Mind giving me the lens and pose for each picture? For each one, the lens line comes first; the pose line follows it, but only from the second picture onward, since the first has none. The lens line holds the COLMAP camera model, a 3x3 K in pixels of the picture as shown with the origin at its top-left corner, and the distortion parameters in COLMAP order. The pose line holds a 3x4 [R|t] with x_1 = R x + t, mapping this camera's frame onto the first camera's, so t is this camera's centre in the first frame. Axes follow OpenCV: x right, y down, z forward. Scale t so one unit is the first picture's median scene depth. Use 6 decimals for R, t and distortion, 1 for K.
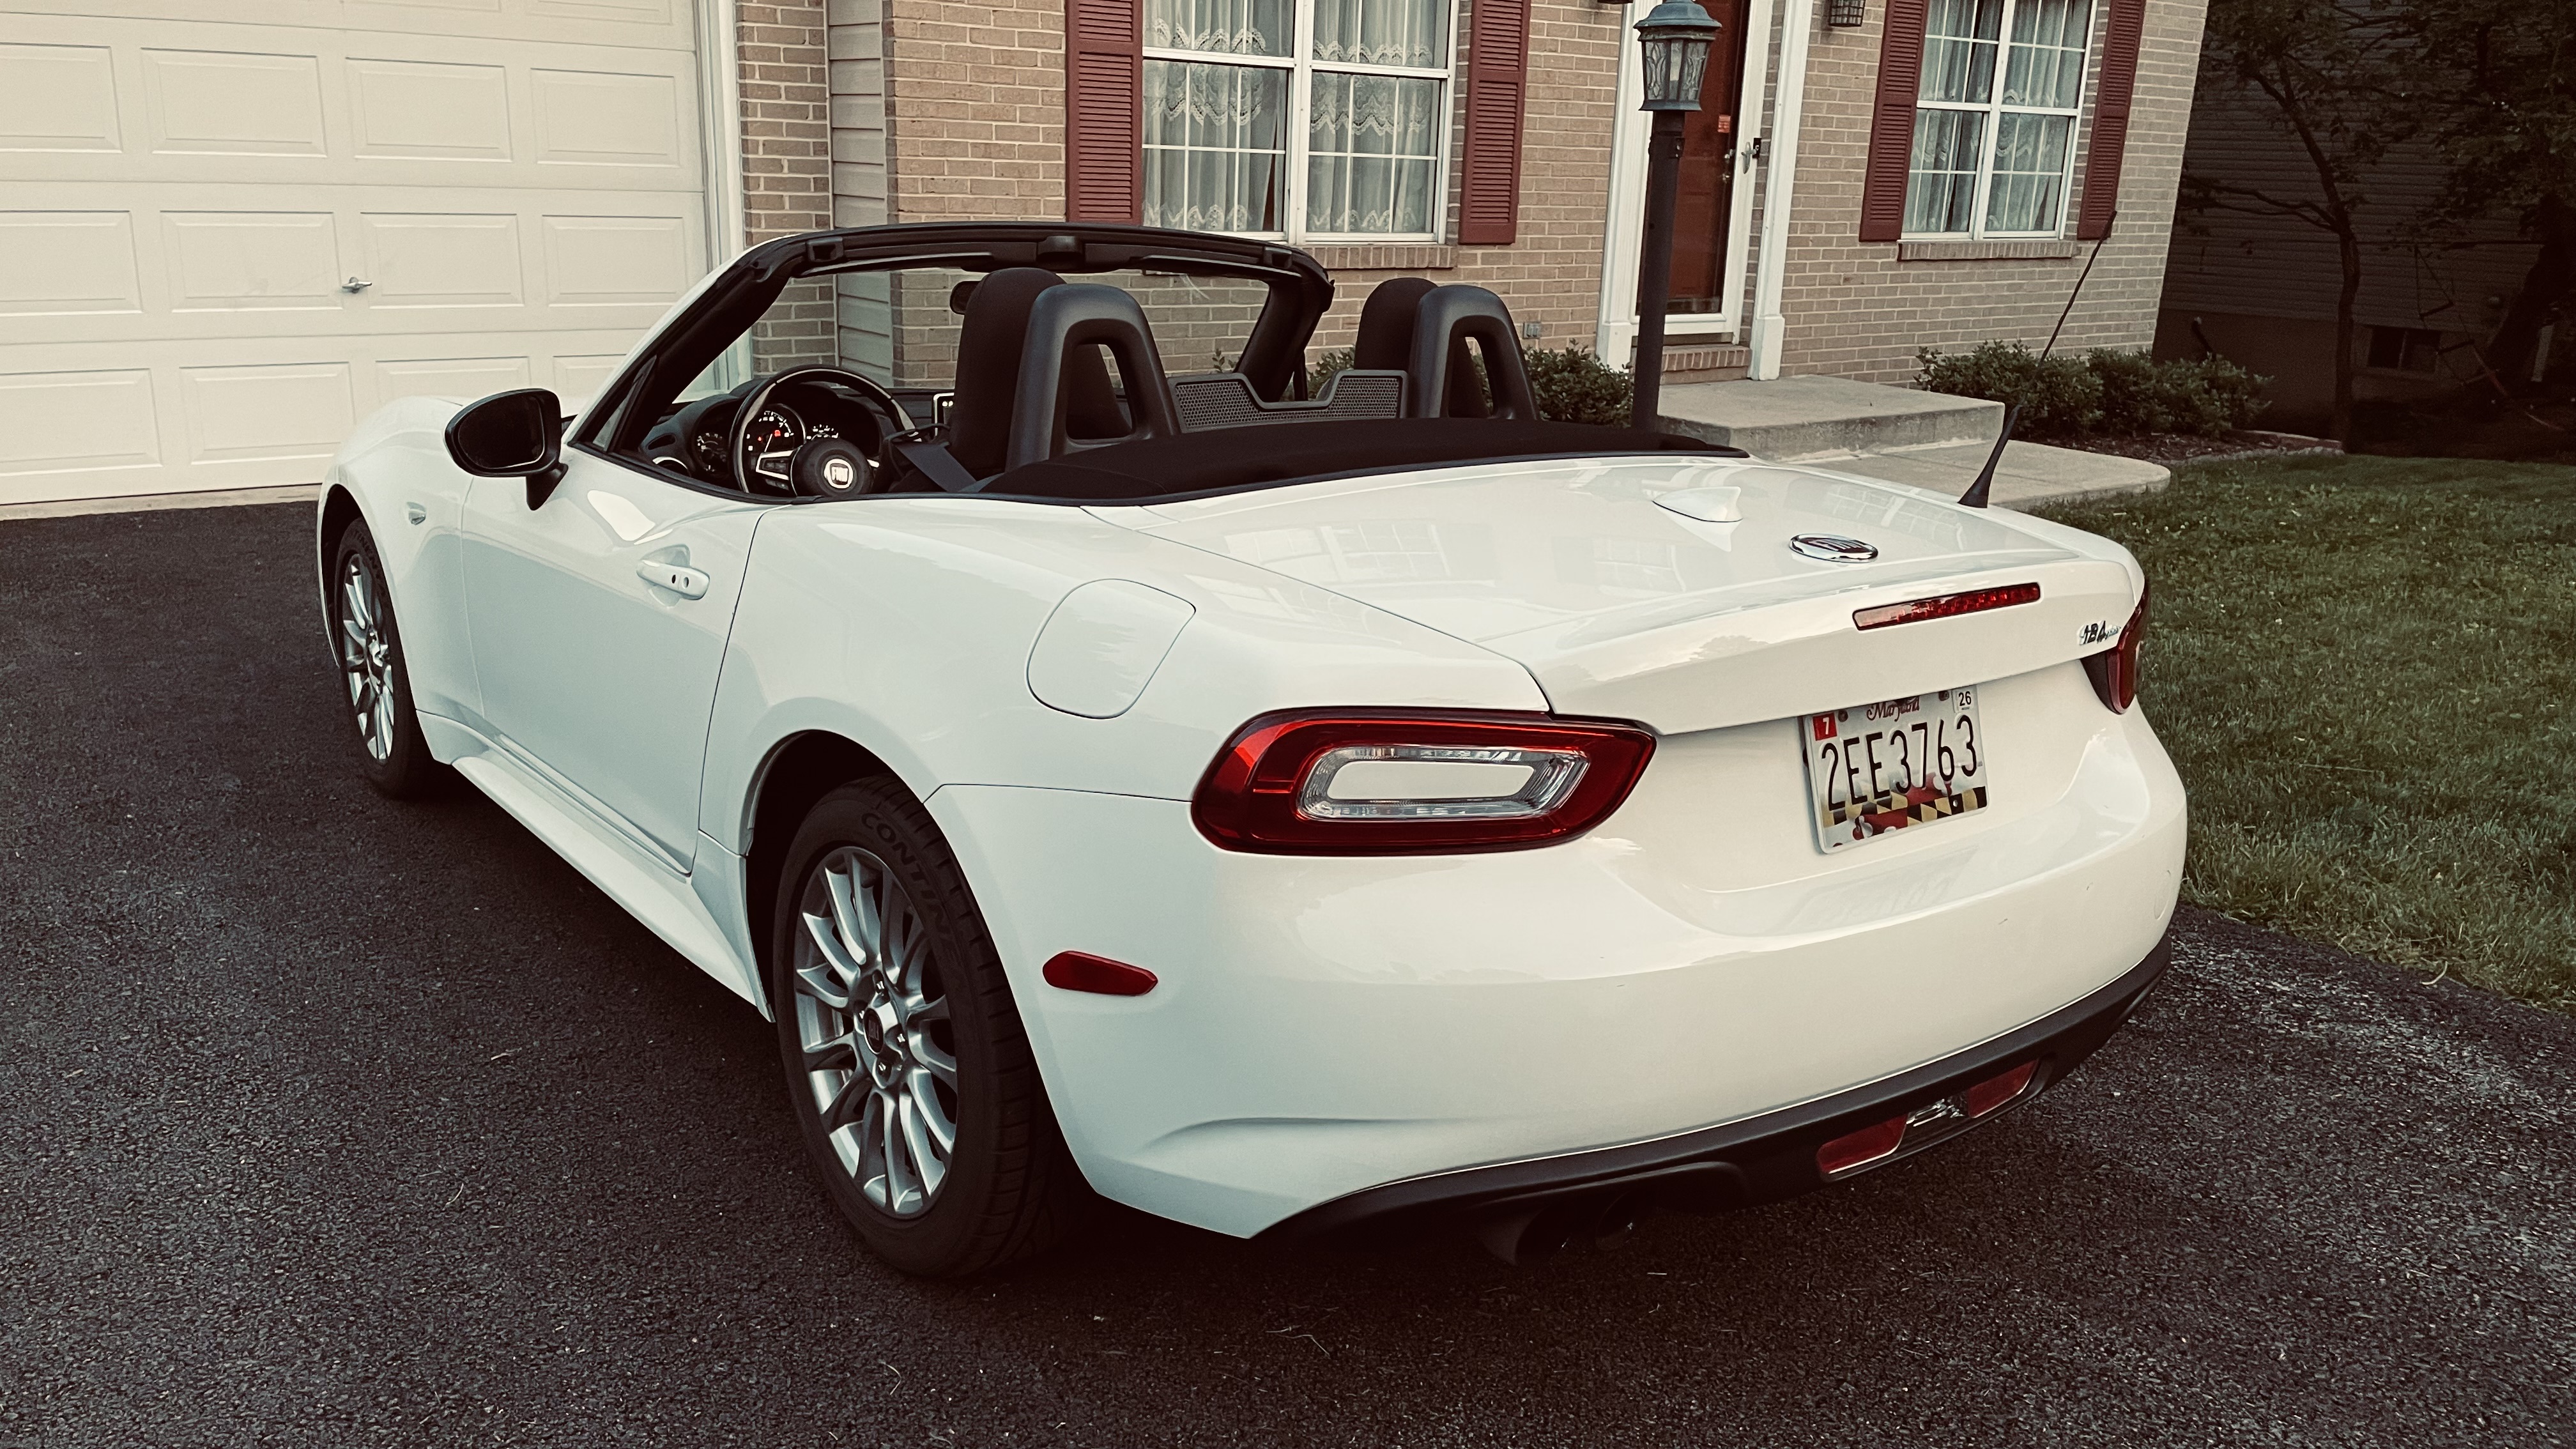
lens RADIAL K [[1968.4, 0, 1288.0], [0, 1968.4, 724.5], [0, 0, 1]] dist [0.000609, 0.001400]
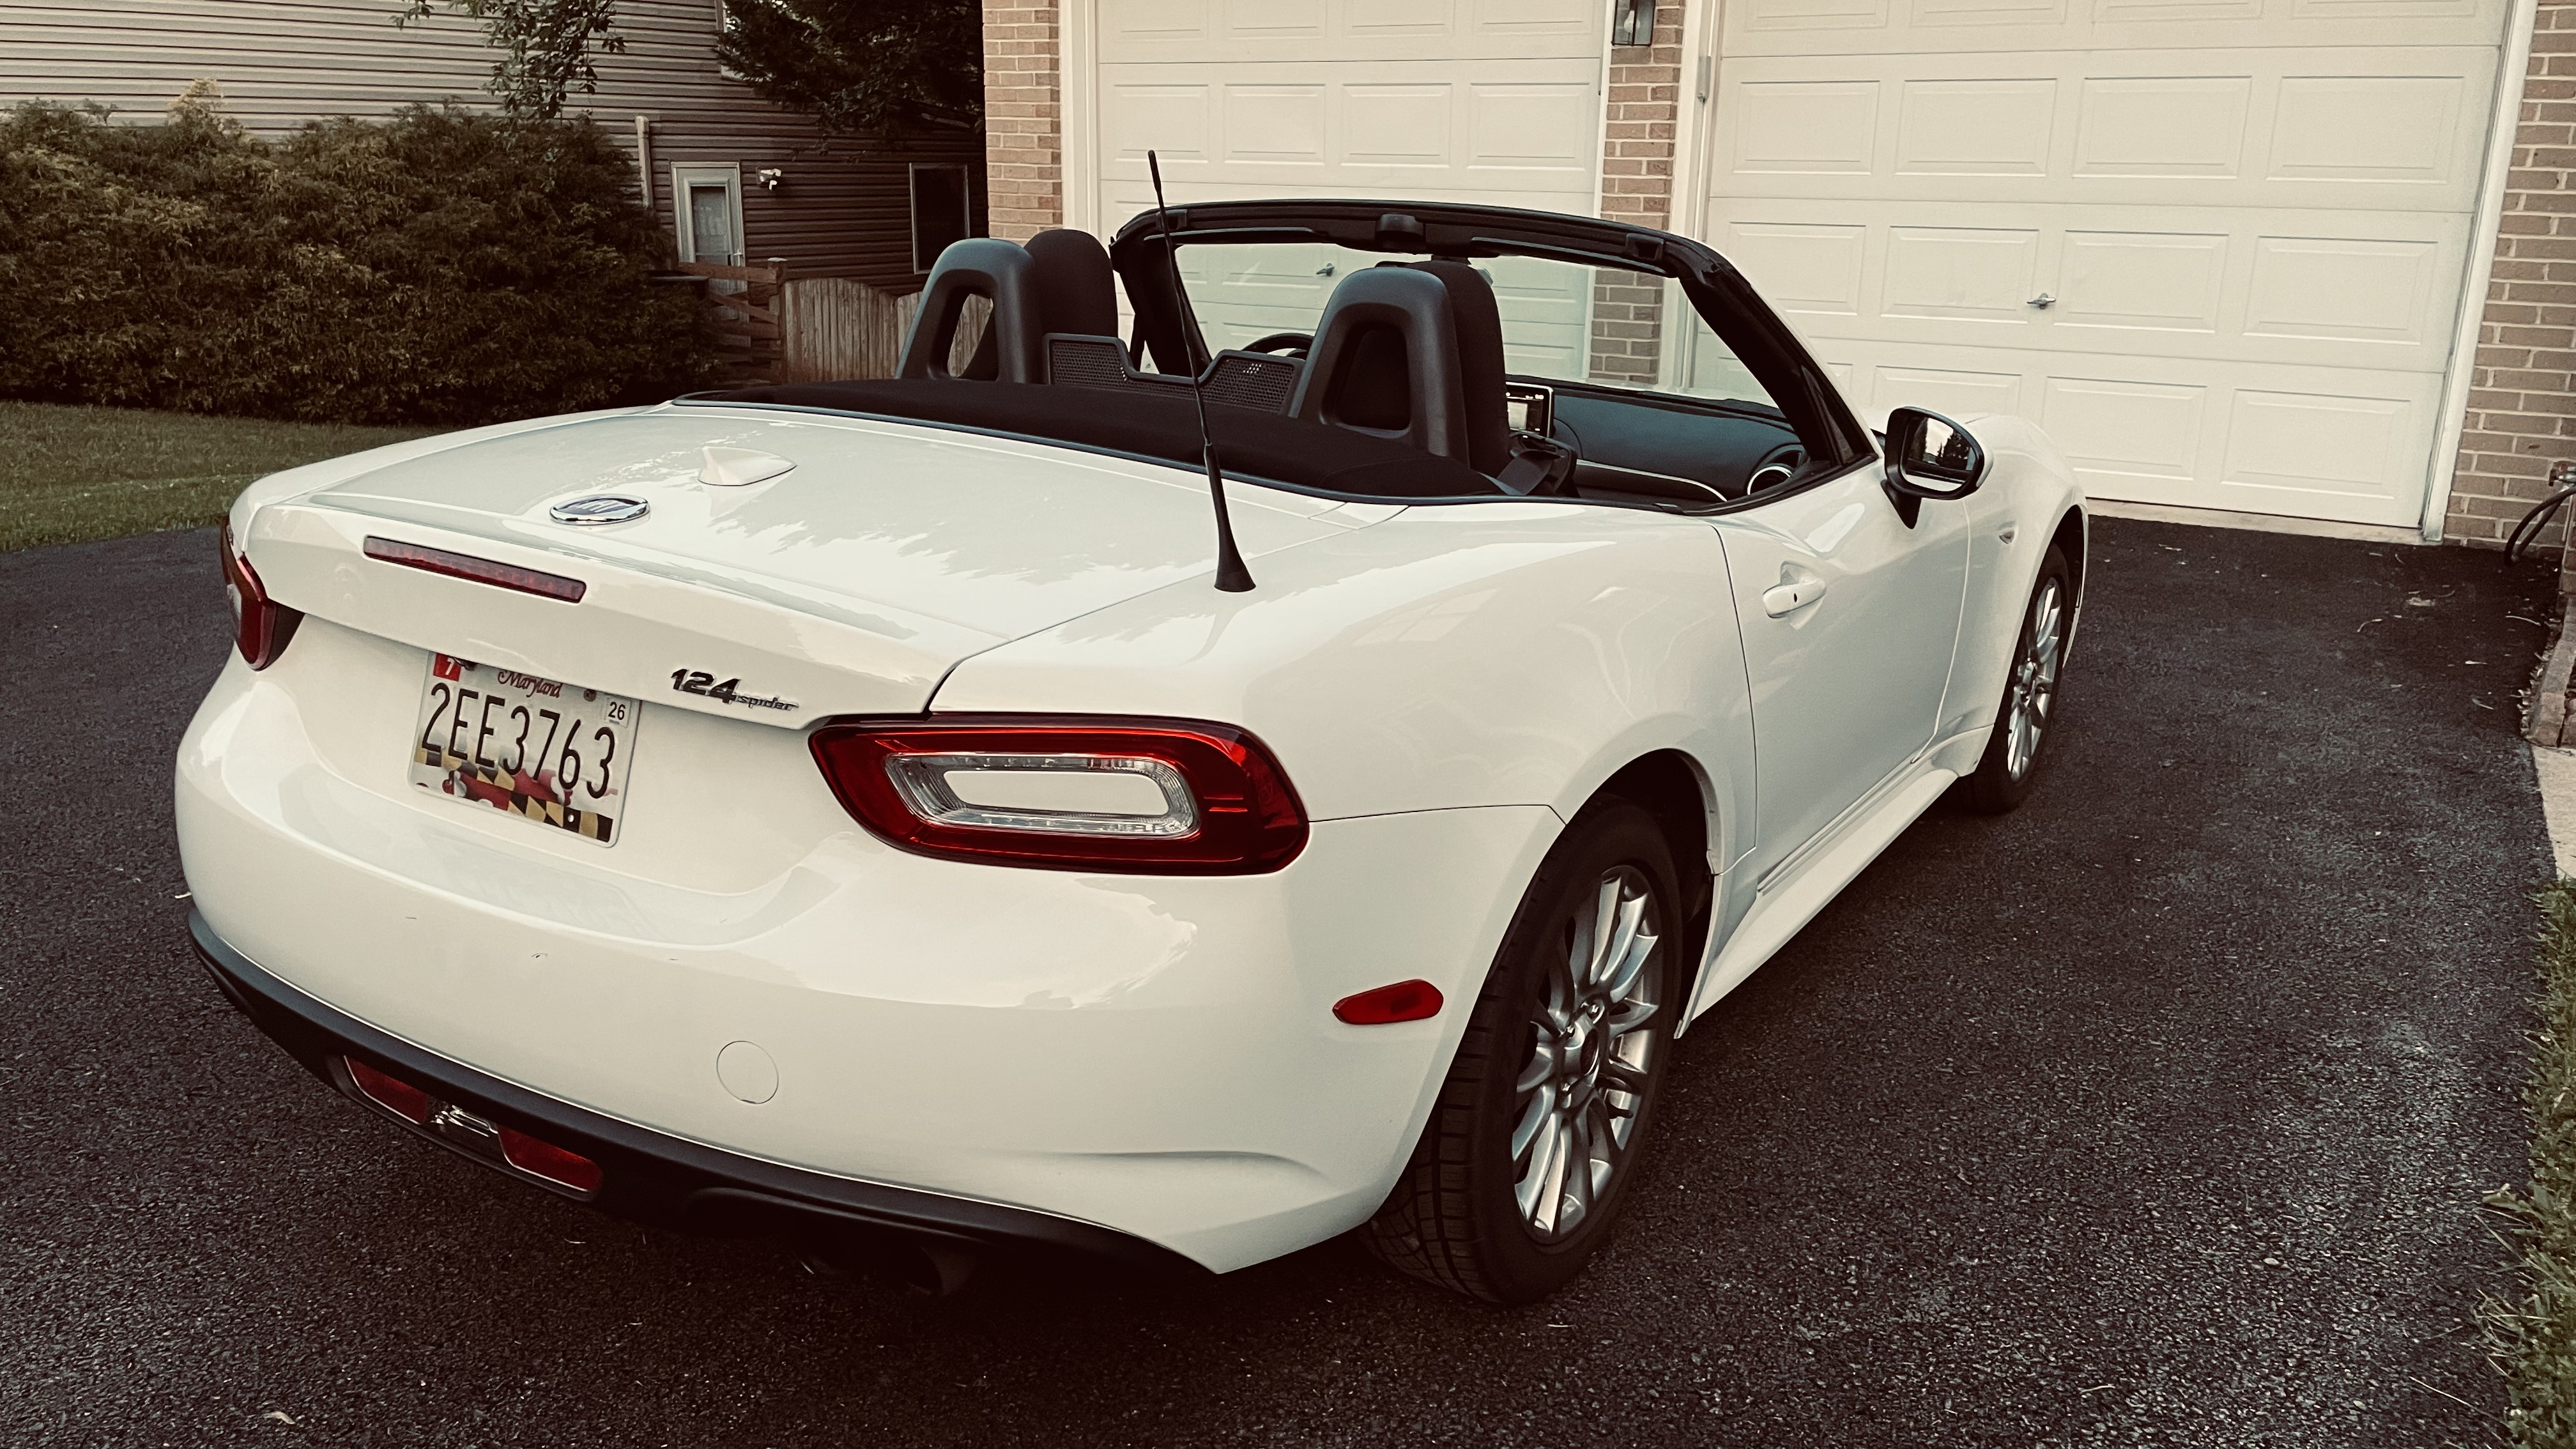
lens RADIAL K [[1988.4, 0, 1294.2], [0, 1988.4, 760.9], [0, 0, 1]] dist [0.004120, -0.039120]
pose [[0.327285, 0.246161, -0.912299, 1.092949], [-0.256199, 0.952424, 0.165077, -0.185891], [0.909531, 0.179702, 0.374780, 0.846029]]
